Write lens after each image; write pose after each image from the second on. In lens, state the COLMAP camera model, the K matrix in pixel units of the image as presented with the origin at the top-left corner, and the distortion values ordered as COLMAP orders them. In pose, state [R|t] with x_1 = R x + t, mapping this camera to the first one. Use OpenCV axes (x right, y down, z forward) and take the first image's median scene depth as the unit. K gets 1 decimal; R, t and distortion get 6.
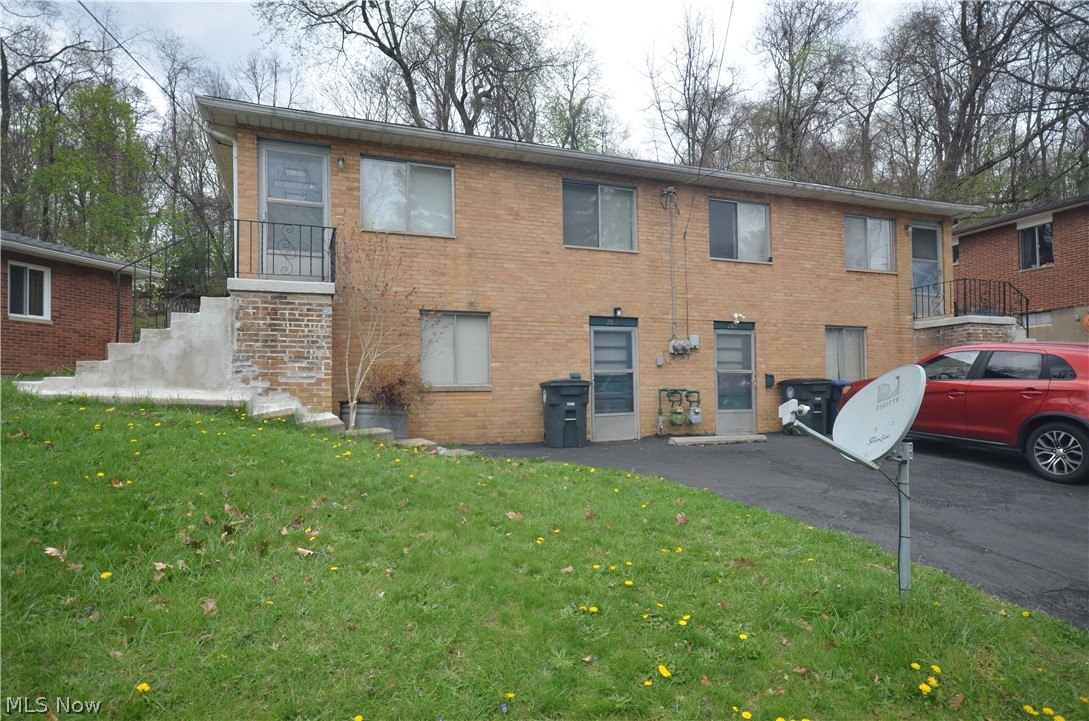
lens RADIAL K [[628.9, 0, 546.2], [0, 628.9, 360.9], [0, 0, 1]] dist [0.013172, 0.003000]
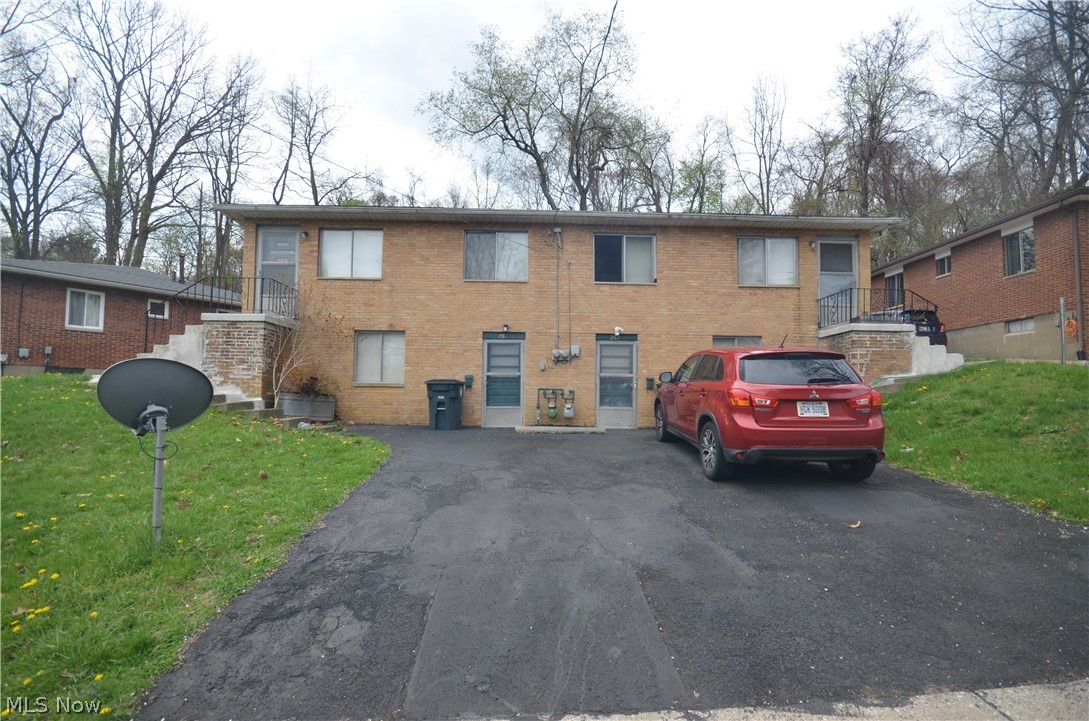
lens RADIAL K [[475.6, 0, 542.2], [0, 475.6, 364.0], [0, 0, 1]] dist [-0.006506, -0.001067]
pose [[0.939319, -0.000117, -0.343044, 0.497922], [-0.004407, 0.999913, -0.012407, 0.007533], [0.343016, 0.013166, 0.939237, 0.100651]]
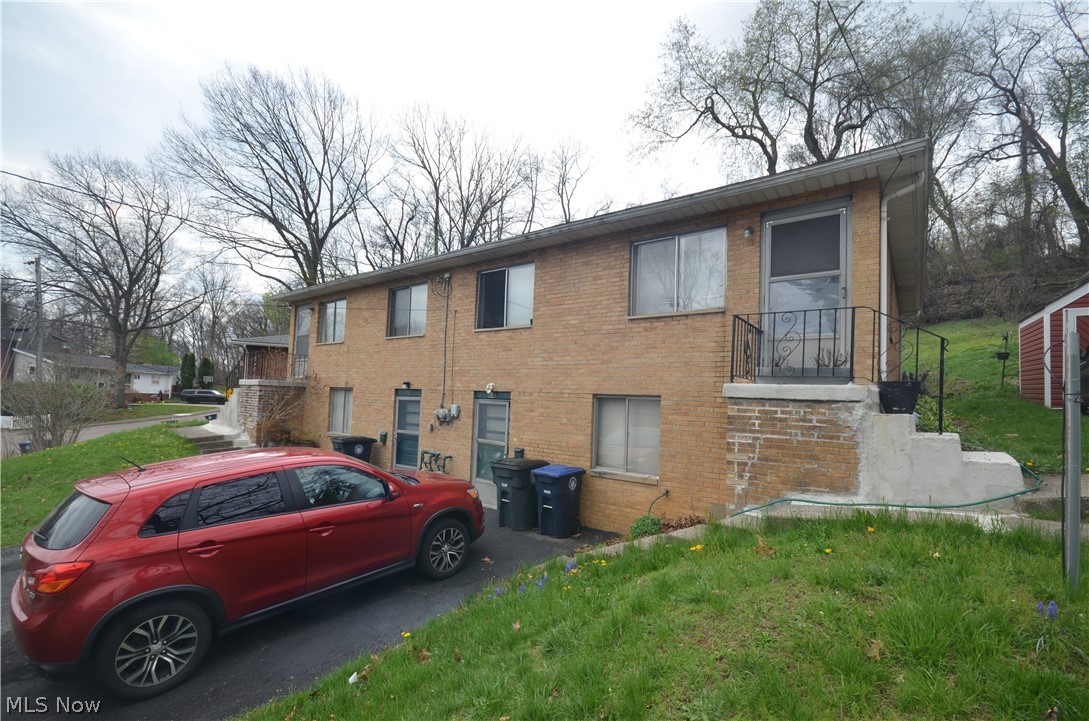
lens RADIAL K [[475.6, 0, 545.1], [0, 475.6, 368.1], [0, 0, 1]] dist [-0.006506, -0.001067]
pose [[0.509641, -0.025700, -0.860003, 1.026469], [0.004746, 0.999623, -0.027060, -0.081604], [0.860374, 0.009709, 0.509571, 0.720391]]
